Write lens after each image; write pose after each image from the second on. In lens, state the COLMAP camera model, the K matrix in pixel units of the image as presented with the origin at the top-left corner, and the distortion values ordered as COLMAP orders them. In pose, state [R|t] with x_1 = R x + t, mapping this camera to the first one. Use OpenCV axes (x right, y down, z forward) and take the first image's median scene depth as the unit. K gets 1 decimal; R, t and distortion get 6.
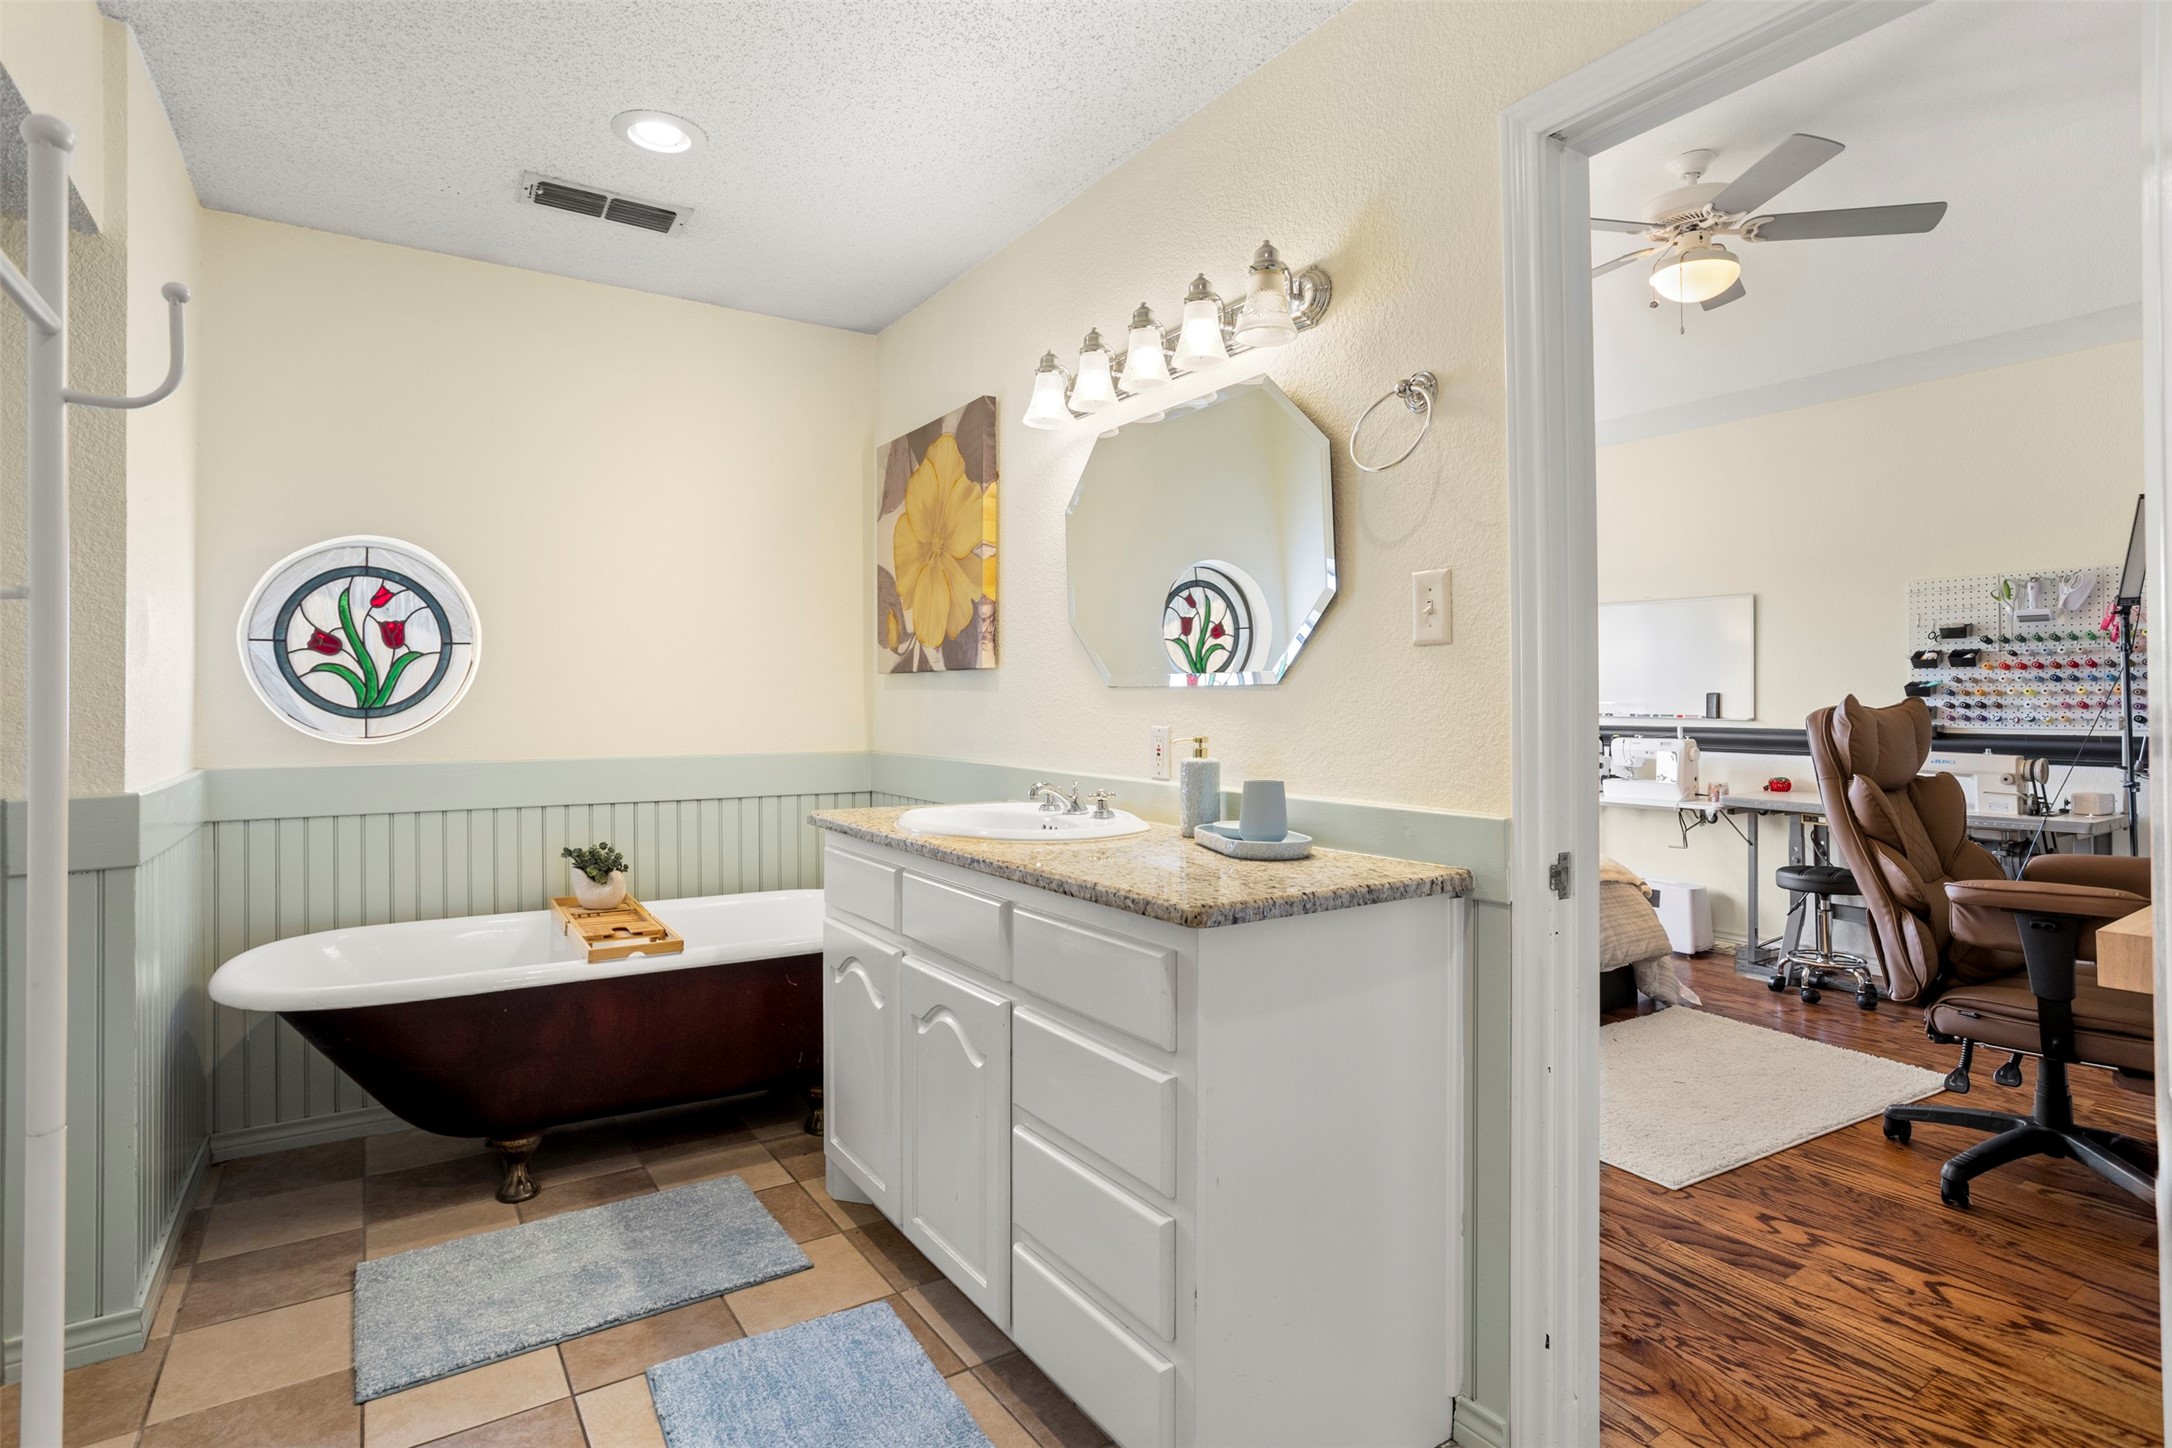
lens RADIAL K [[1082.8, 0, 1077.8], [0, 1082.8, 714.7], [0, 0, 1]] dist [-0.043298, 0.022770]
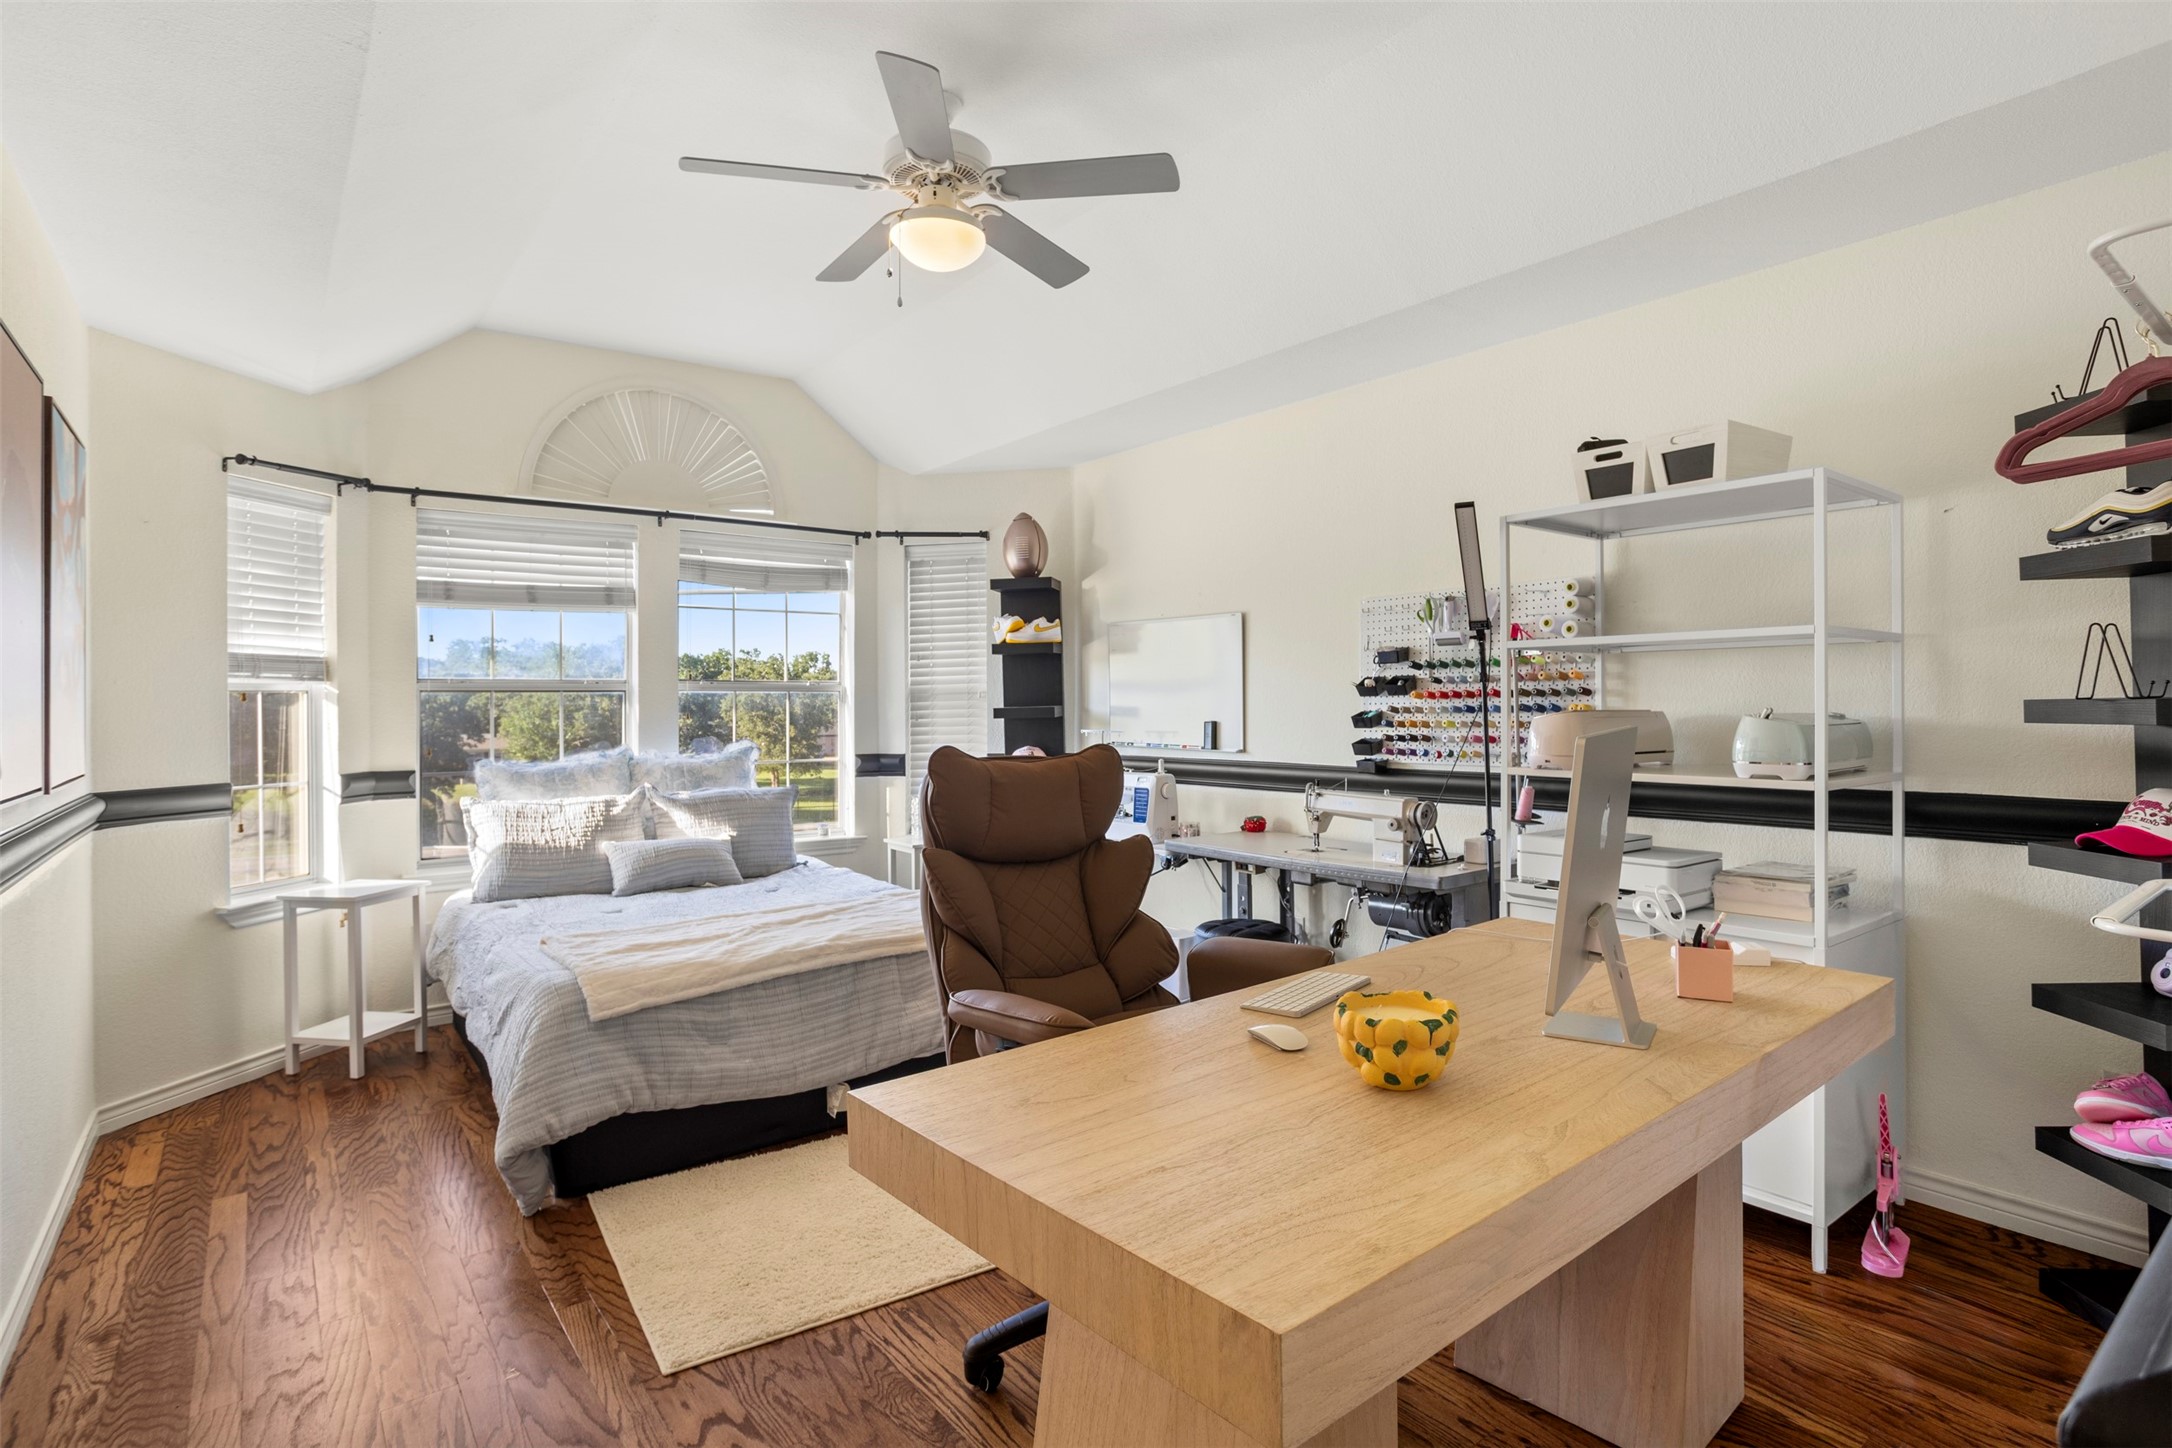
lens RADIAL K [[1082.8, 0, 1091.3], [0, 1082.8, 715.3], [0, 0, 1]] dist [-0.043298, 0.022770]
pose [[0.996012, -0.001292, 0.089205, 0.499966], [0.002193, 0.999947, -0.010010, -0.019552], [-0.089187, 0.010166, 0.995963, 0.114917]]
